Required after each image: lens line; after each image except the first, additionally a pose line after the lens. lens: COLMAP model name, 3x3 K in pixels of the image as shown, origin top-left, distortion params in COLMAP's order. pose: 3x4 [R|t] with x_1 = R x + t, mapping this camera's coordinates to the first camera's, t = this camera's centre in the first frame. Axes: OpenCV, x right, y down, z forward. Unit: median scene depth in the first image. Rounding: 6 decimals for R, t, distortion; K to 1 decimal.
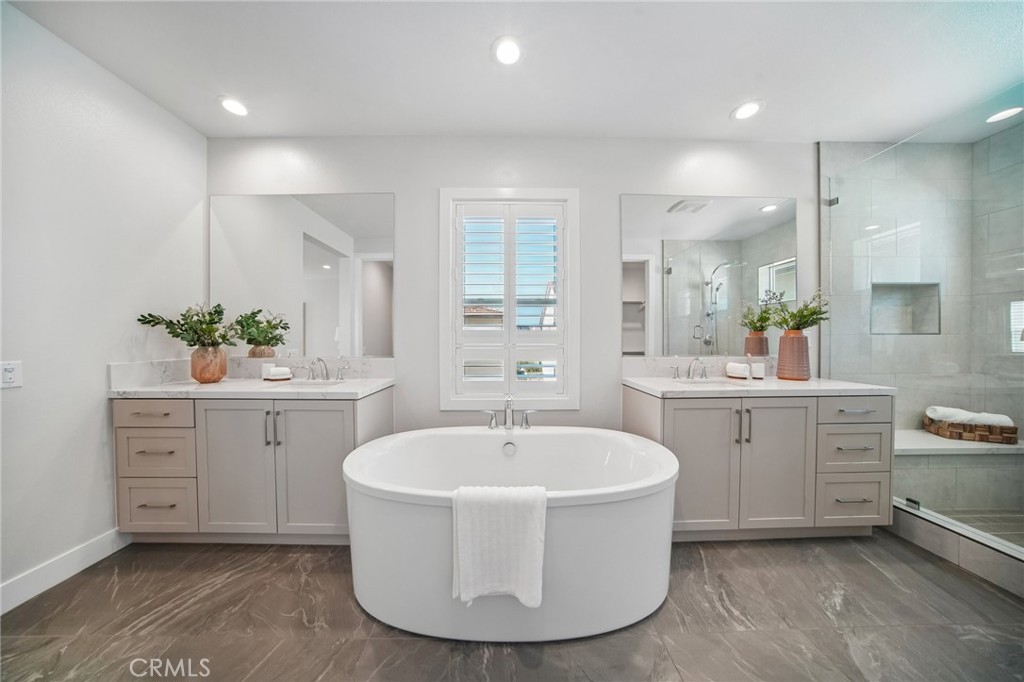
lens RADIAL K [[283.7, 0, 498.1], [0, 283.7, 342.7], [0, 0, 1]] dist [-0.016091, 0.000063]
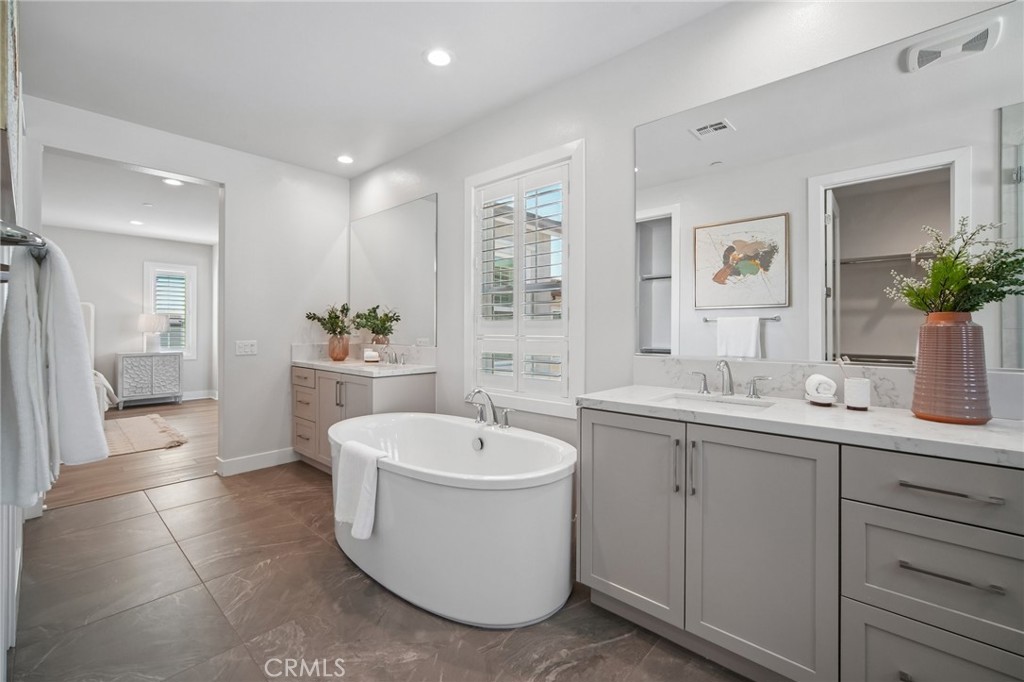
lens RADIAL K [[416.5, 0, 510.7], [0, 416.5, 330.1], [0, 0, 1]] dist [-0.004355, -0.000006]
pose [[0.747814, 0.004210, -0.663895, 0.985732], [-0.011553, 0.999911, -0.006672, -0.004522], [0.663808, 0.012659, 0.747796, 0.014705]]
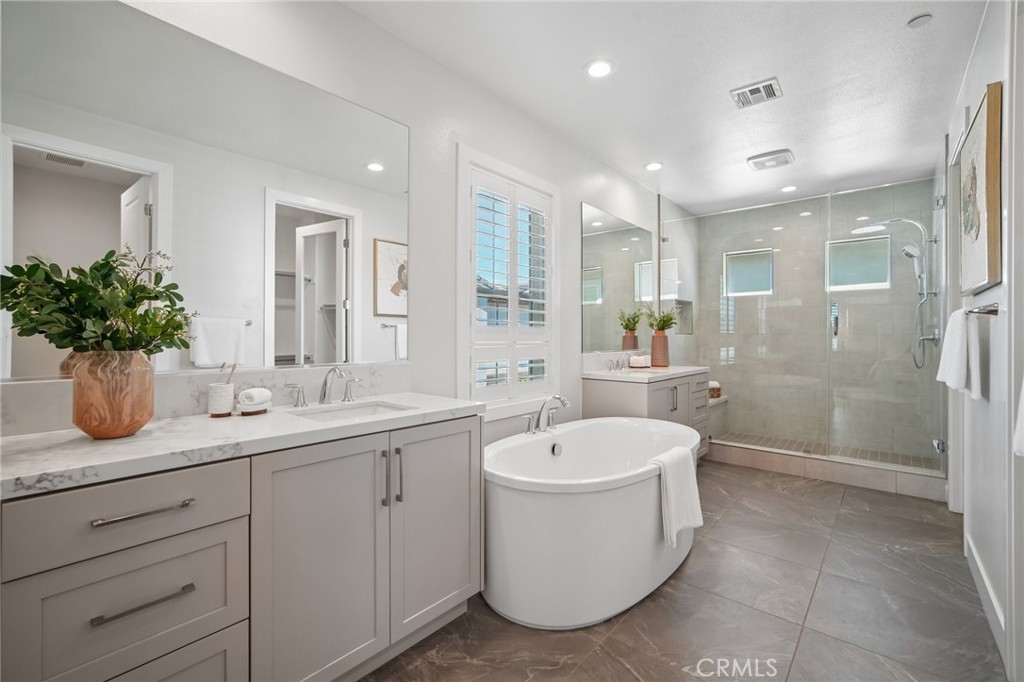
lens RADIAL K [[443.0, 0, 492.1], [0, 443.0, 335.8], [0, 0, 1]] dist [-0.001896, 0.000104]
pose [[0.676721, 0.005413, 0.736219, -1.147799], [0.002254, 0.999953, -0.009423, -0.000876], [-0.736236, 0.008036, 0.676677, 0.128845]]
